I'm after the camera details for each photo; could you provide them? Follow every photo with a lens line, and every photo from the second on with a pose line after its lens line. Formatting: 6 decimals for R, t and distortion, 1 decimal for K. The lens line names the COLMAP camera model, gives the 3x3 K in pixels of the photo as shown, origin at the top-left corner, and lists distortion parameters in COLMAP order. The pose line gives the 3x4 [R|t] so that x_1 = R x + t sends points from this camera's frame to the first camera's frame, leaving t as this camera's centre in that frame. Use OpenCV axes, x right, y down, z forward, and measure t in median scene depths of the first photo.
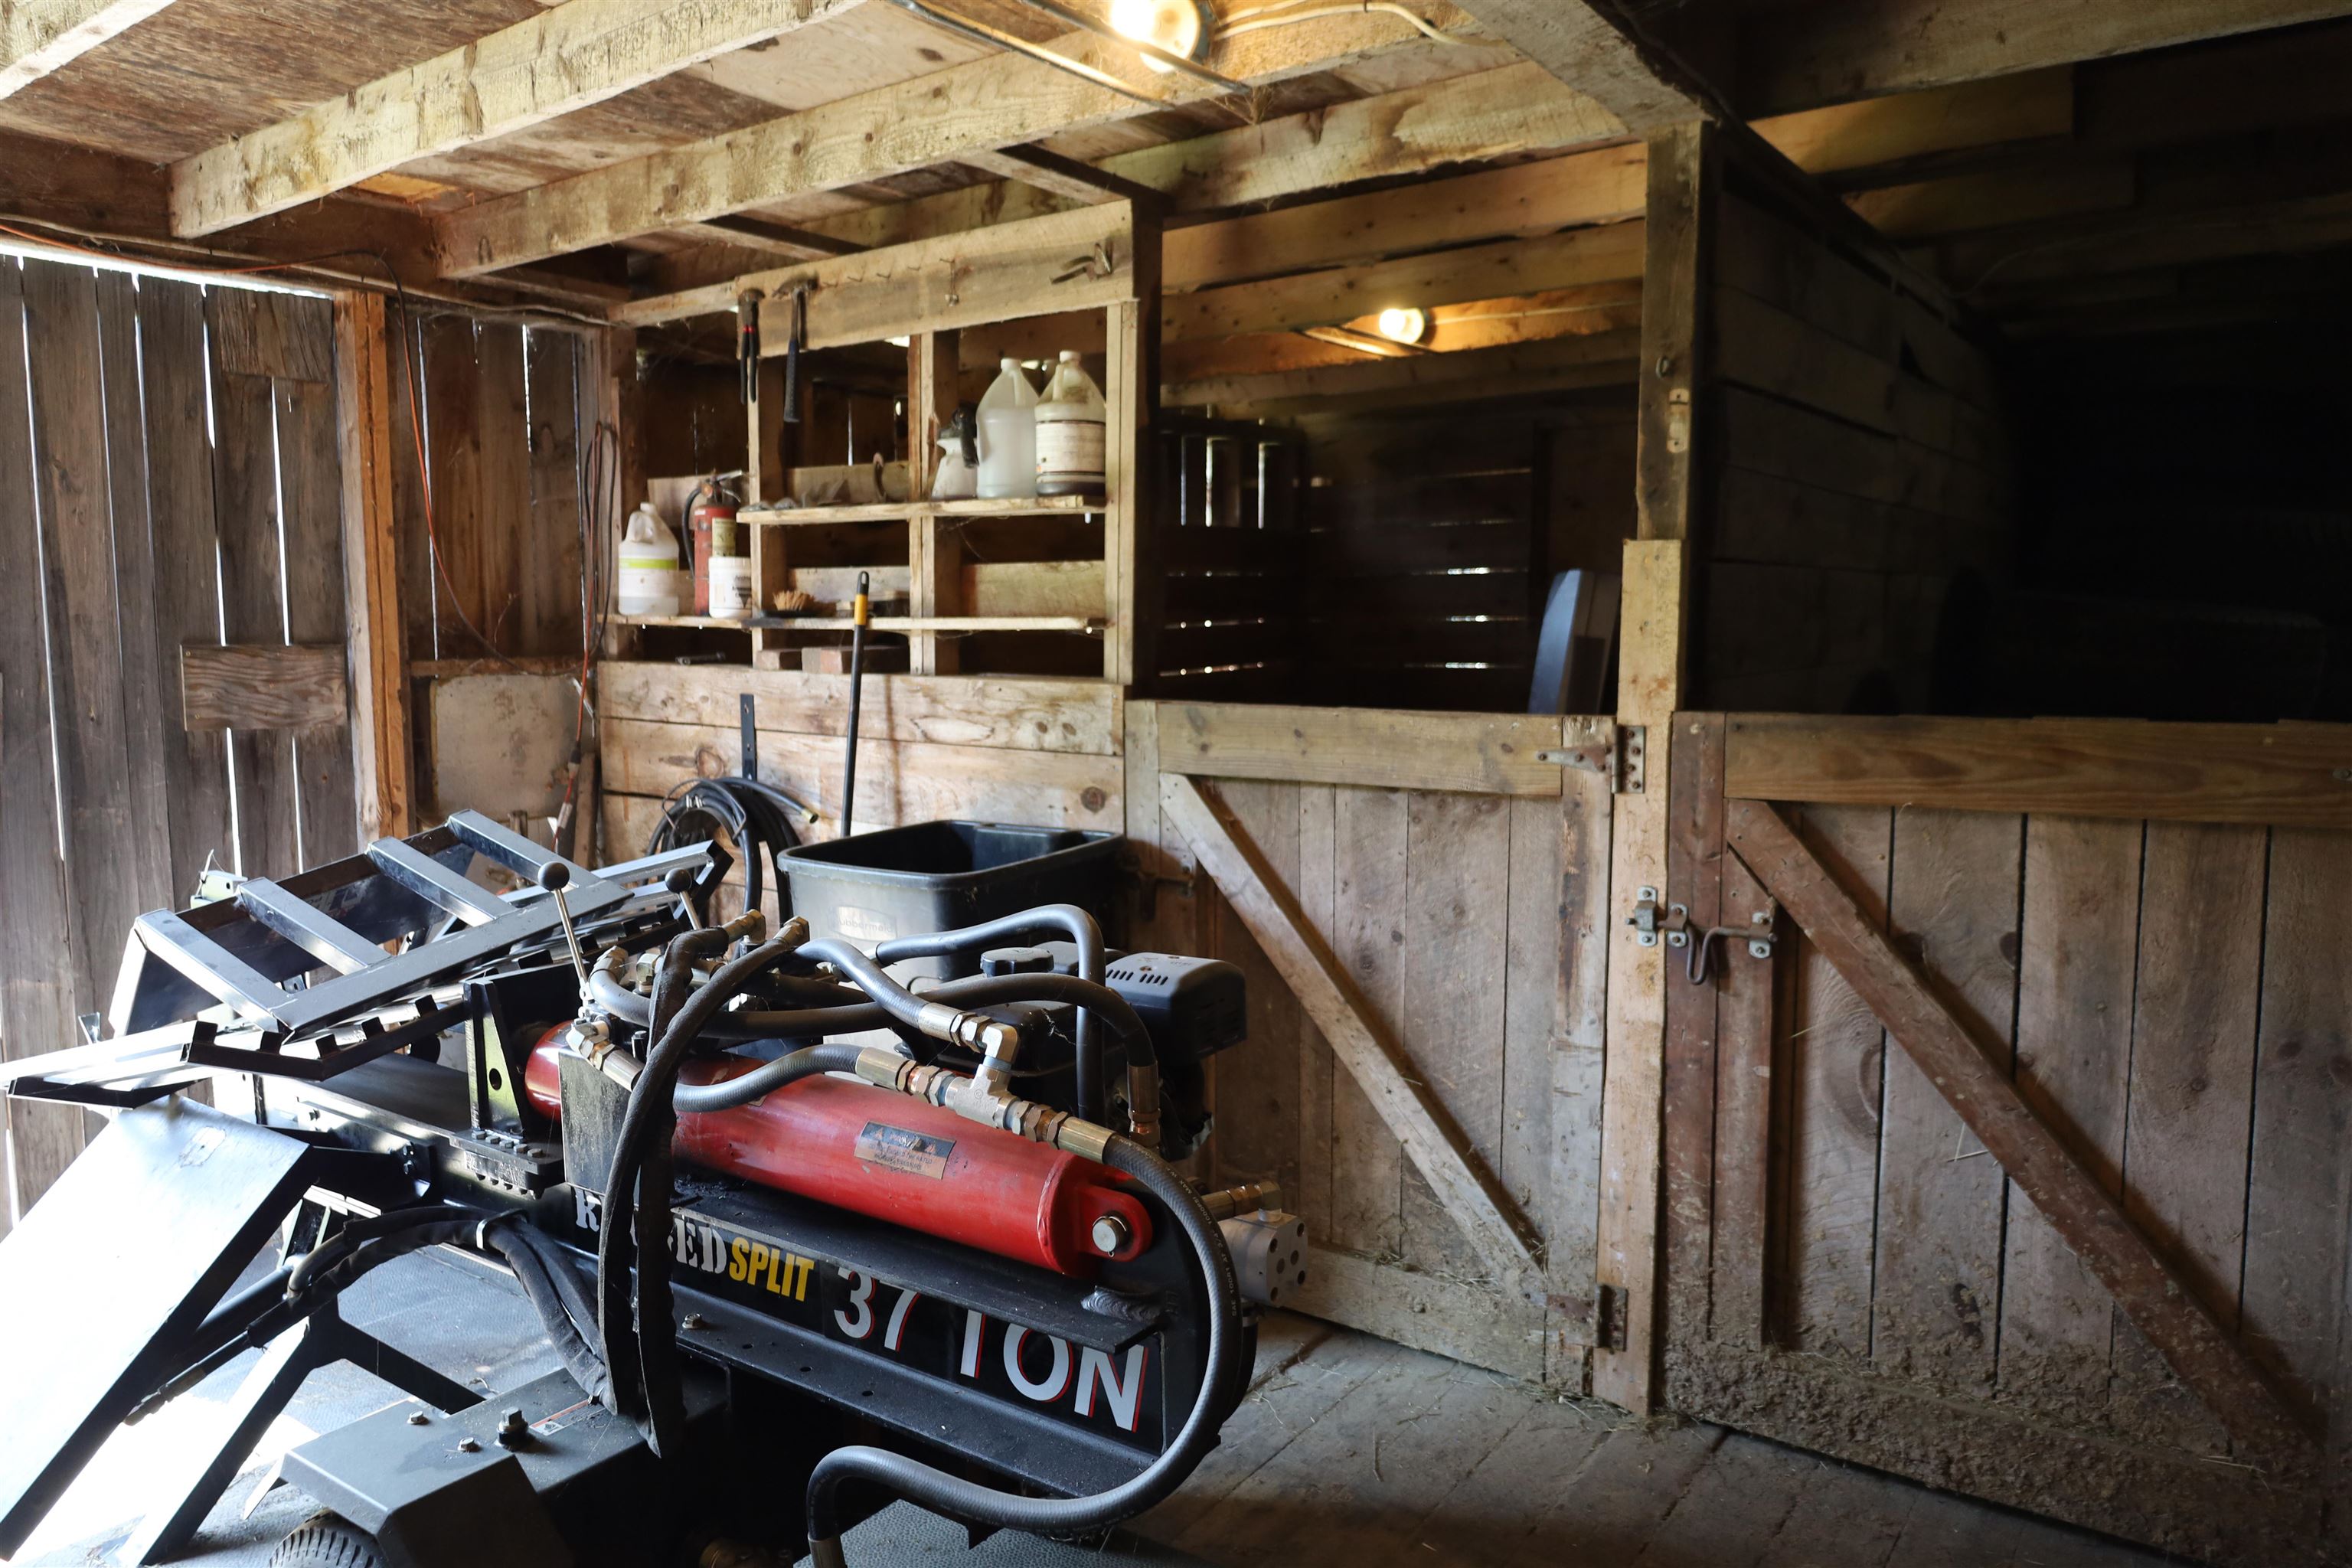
lens RADIAL K [[1658.9, 0, 1176.0], [0, 1658.9, 784.0], [0, 0, 1]] dist [0.000283, 0.003201]
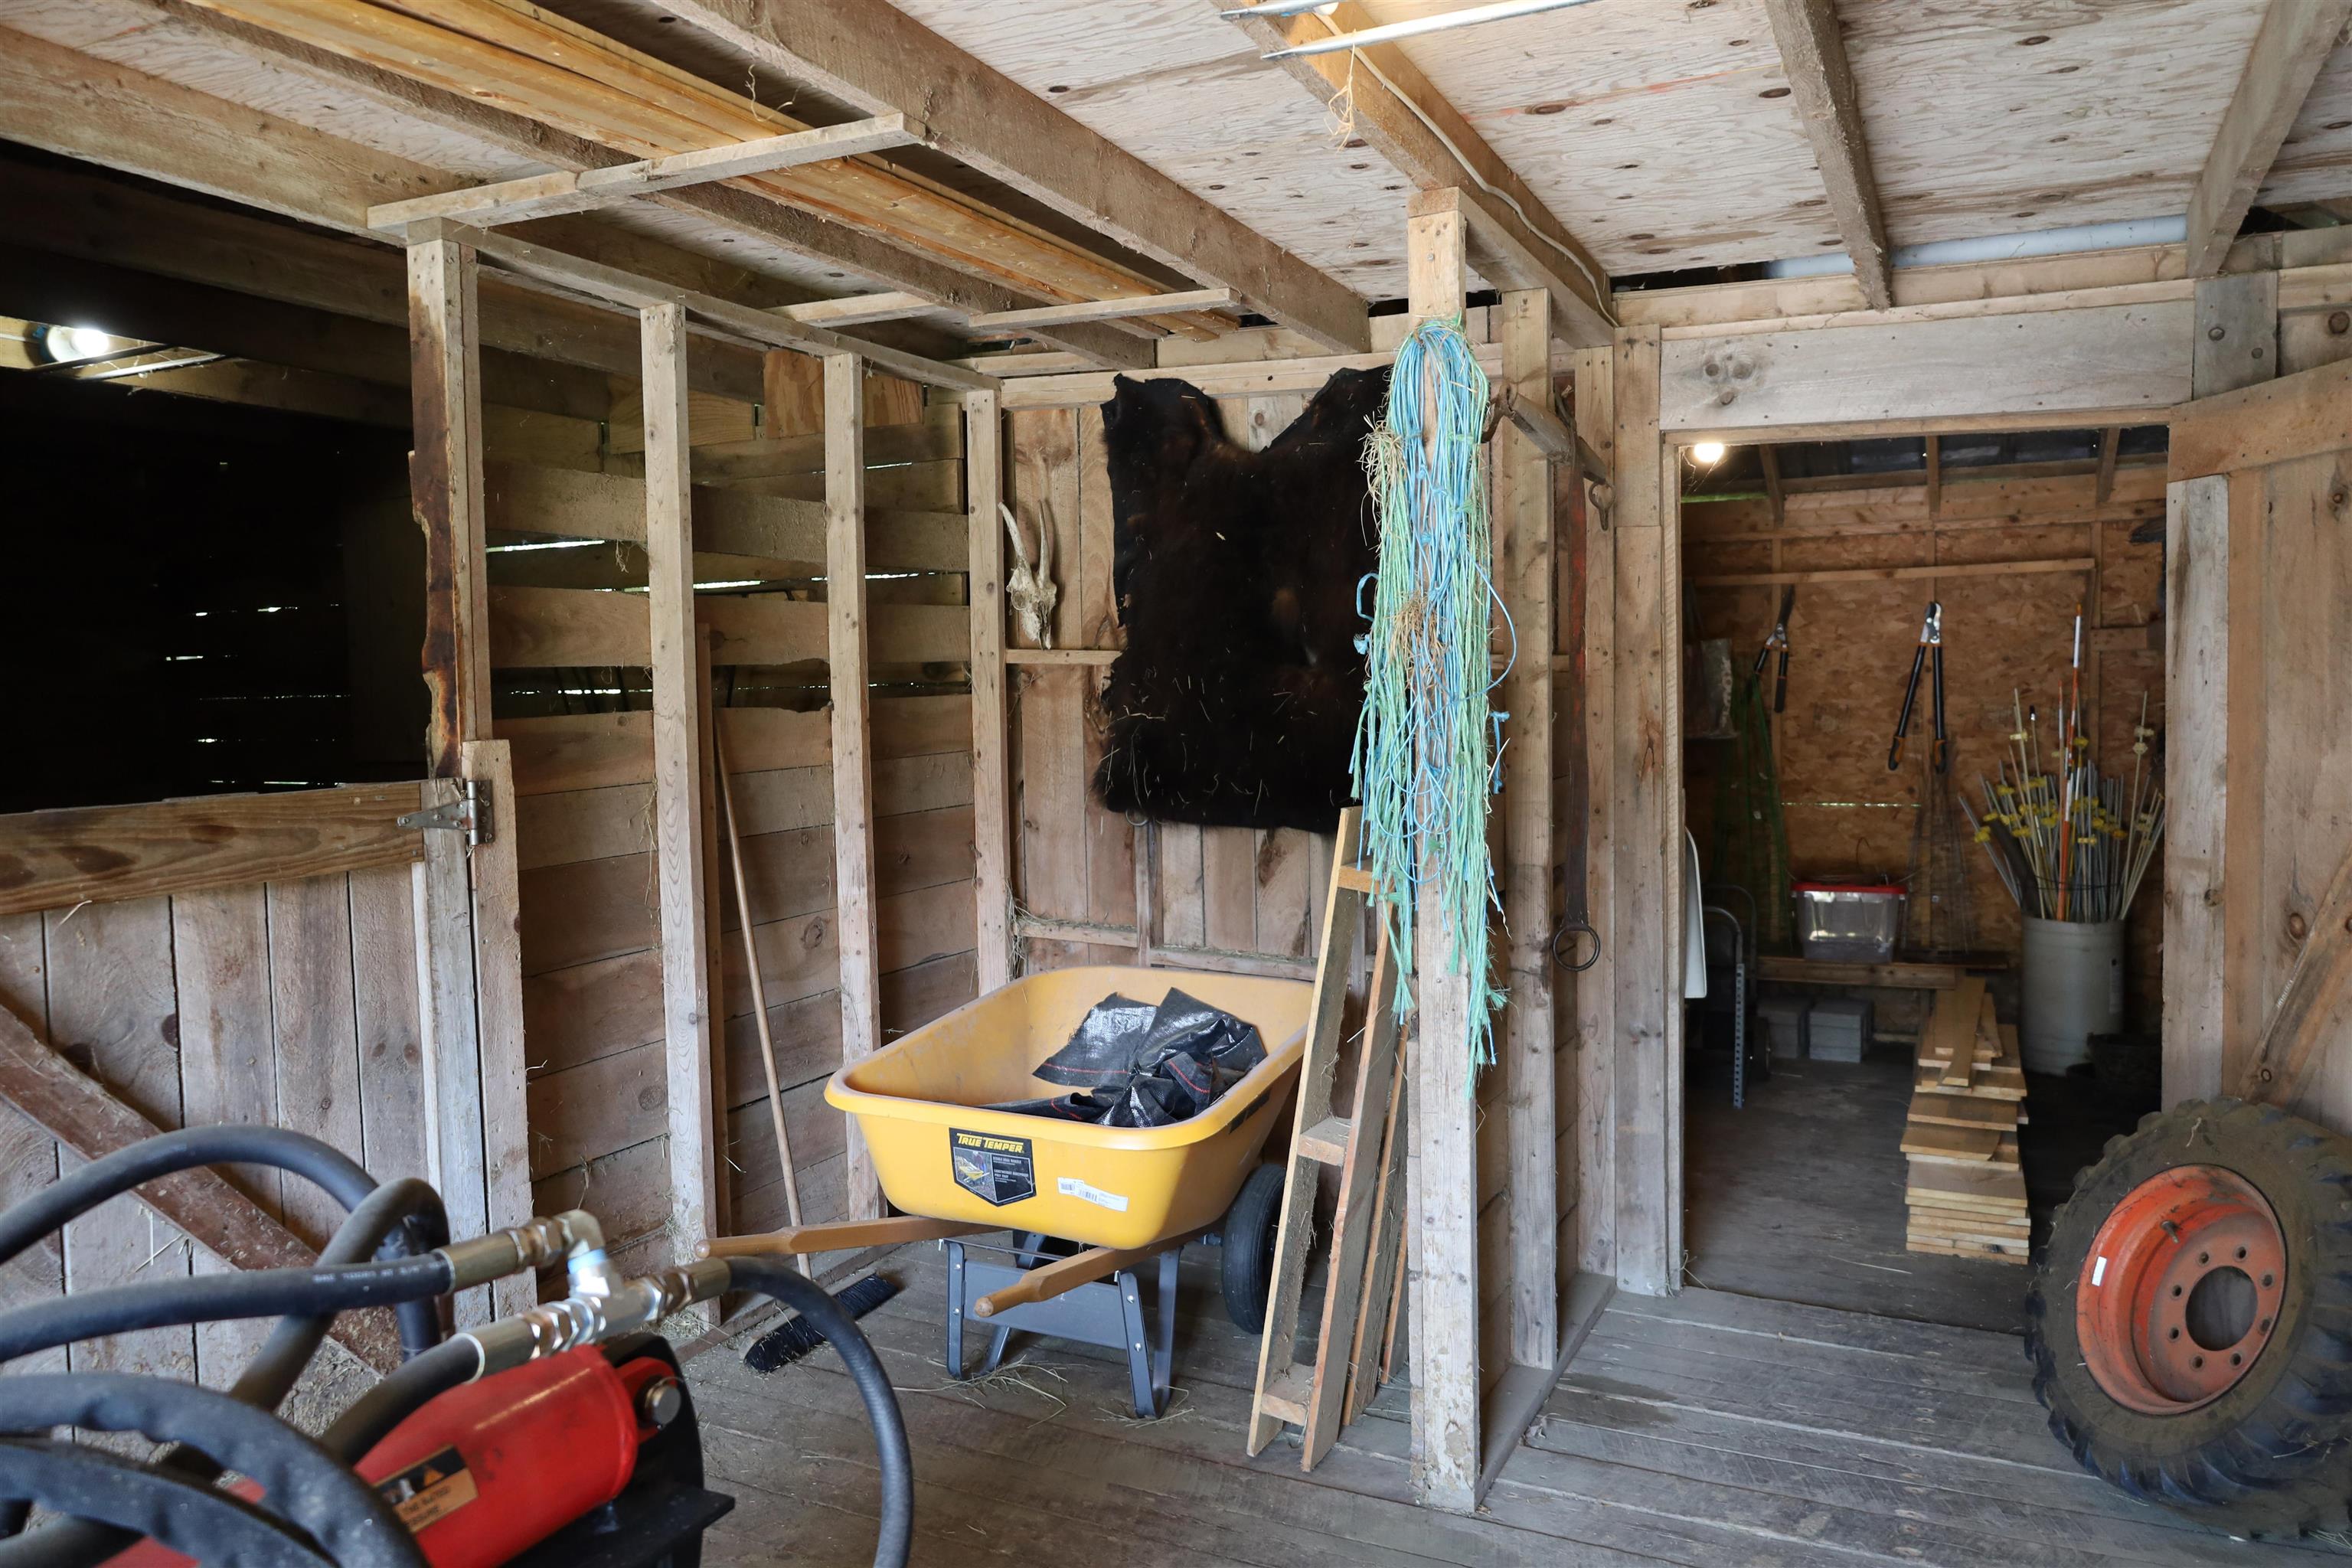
lens RADIAL K [[1658.9, 0, 1176.0], [0, 1658.9, 784.0], [0, 0, 1]] dist [0.000283, 0.003201]
pose [[-0.173235, -0.042981, 0.983942, -0.596957], [0.125160, 0.989986, 0.065281, -0.039271], [-0.976895, 0.134460, -0.166120, 0.568547]]
